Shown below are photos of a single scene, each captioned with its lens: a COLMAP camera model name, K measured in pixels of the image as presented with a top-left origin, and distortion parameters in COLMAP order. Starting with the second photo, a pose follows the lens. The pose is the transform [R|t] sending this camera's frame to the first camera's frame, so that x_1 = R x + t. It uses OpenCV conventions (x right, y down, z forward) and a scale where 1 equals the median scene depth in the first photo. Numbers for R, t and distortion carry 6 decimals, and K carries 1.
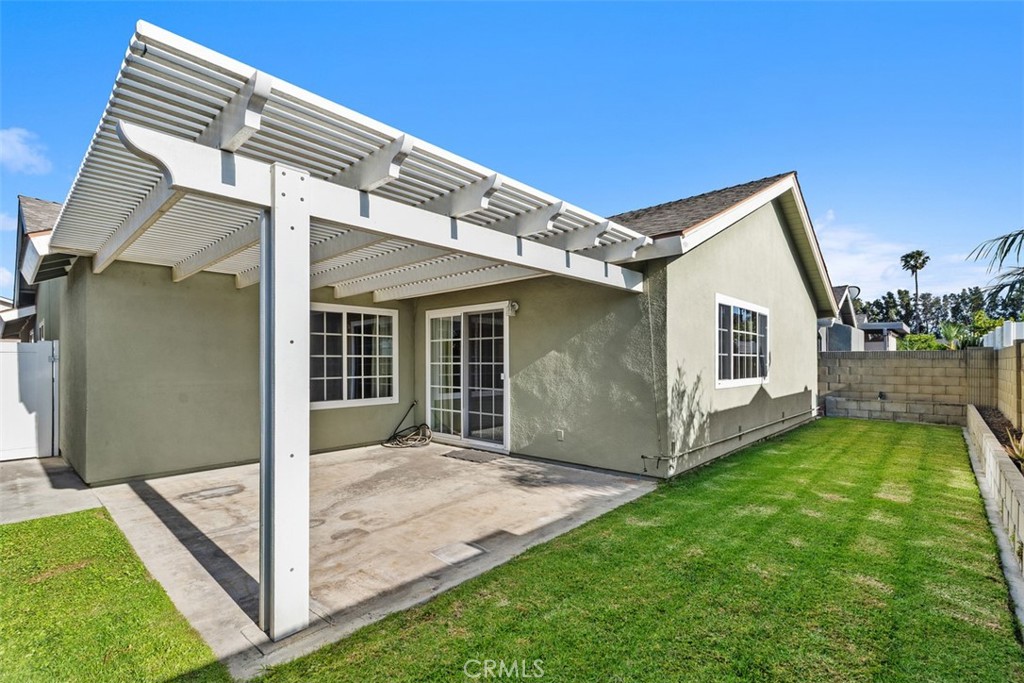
lens RADIAL K [[467.3, 0, 510.7], [0, 467.3, 361.7], [0, 0, 1]] dist [0.011912, -0.005181]
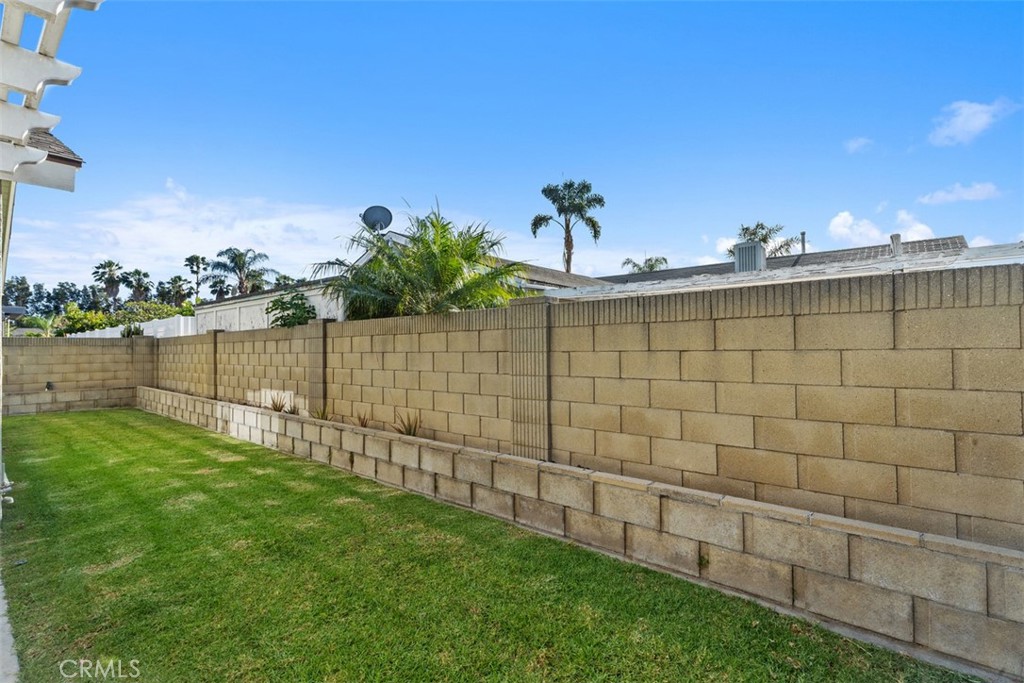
lens RADIAL K [[467.3, 0, 503.7], [0, 467.3, 343.4], [0, 0, 1]] dist [0.011912, -0.005181]
pose [[-0.034795, 0.011762, 0.999325, -0.303616], [0.009198, 0.999892, -0.011448, 0.016035], [-0.999352, 0.008793, -0.034899, 0.287428]]
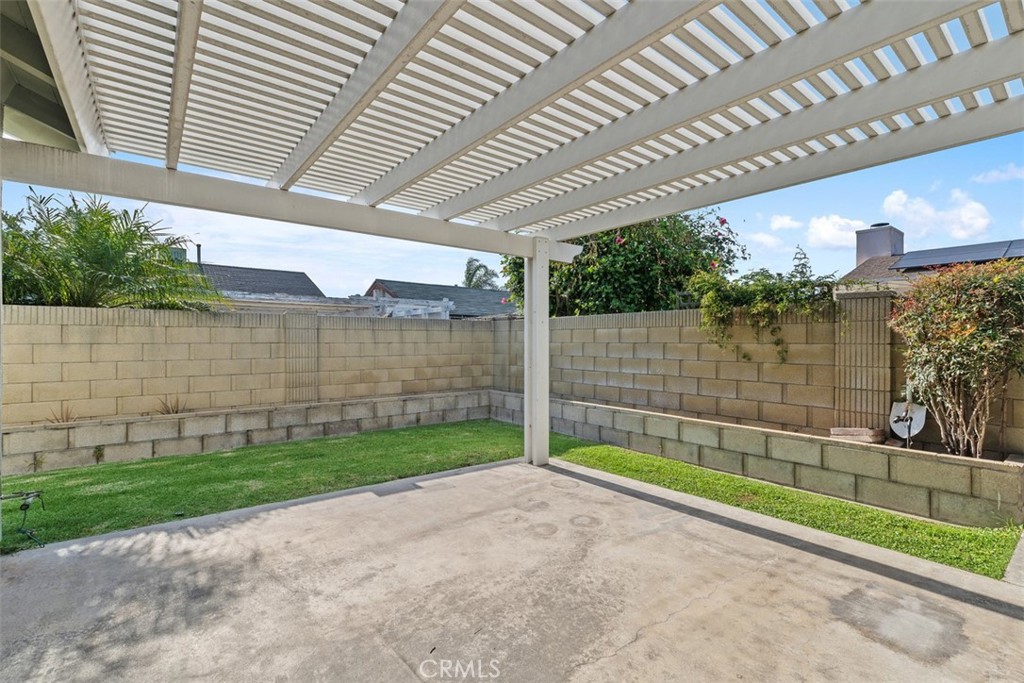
lens RADIAL K [[467.3, 0, 512.6], [0, 467.3, 336.3], [0, 0, 1]] dist [0.011912, -0.005181]
pose [[-0.987352, 0.004007, 0.158496, -0.293463], [0.002080, 0.999922, -0.012316, 0.019609], [-0.158533, -0.011831, -0.987283, 1.251472]]
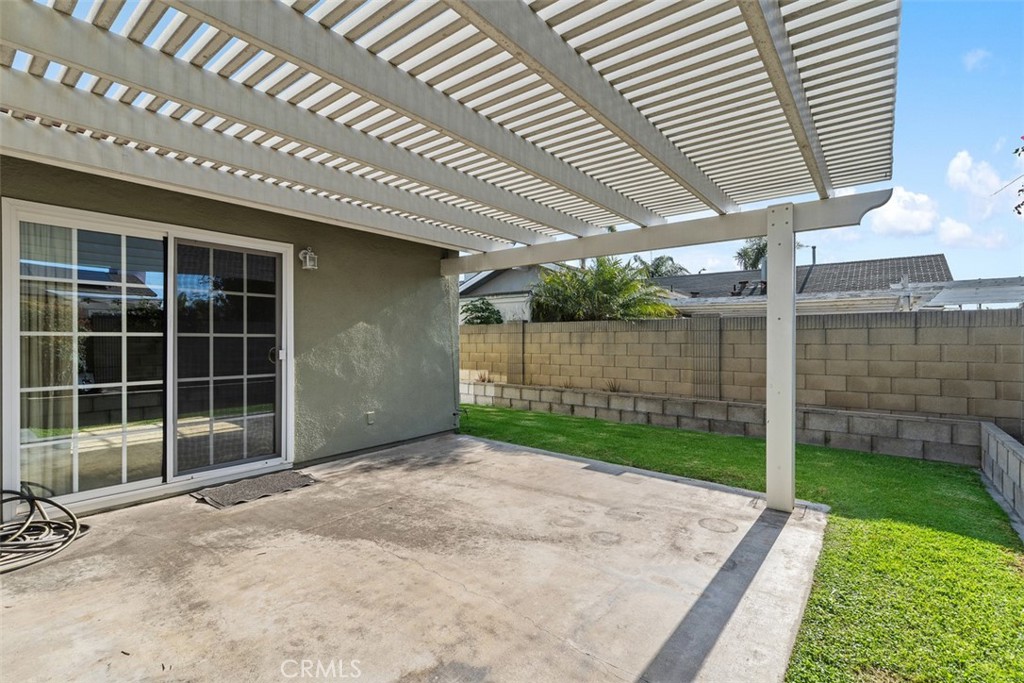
lens RADIAL K [[467.3, 0, 504.6], [0, 467.3, 342.6], [0, 0, 1]] dist [0.011912, -0.005181]
pose [[-0.061780, -0.004360, 0.998080, -0.807893], [-0.000251, 0.999990, 0.004353, 0.012261], [-0.998090, 0.000018, -0.061781, 0.826385]]
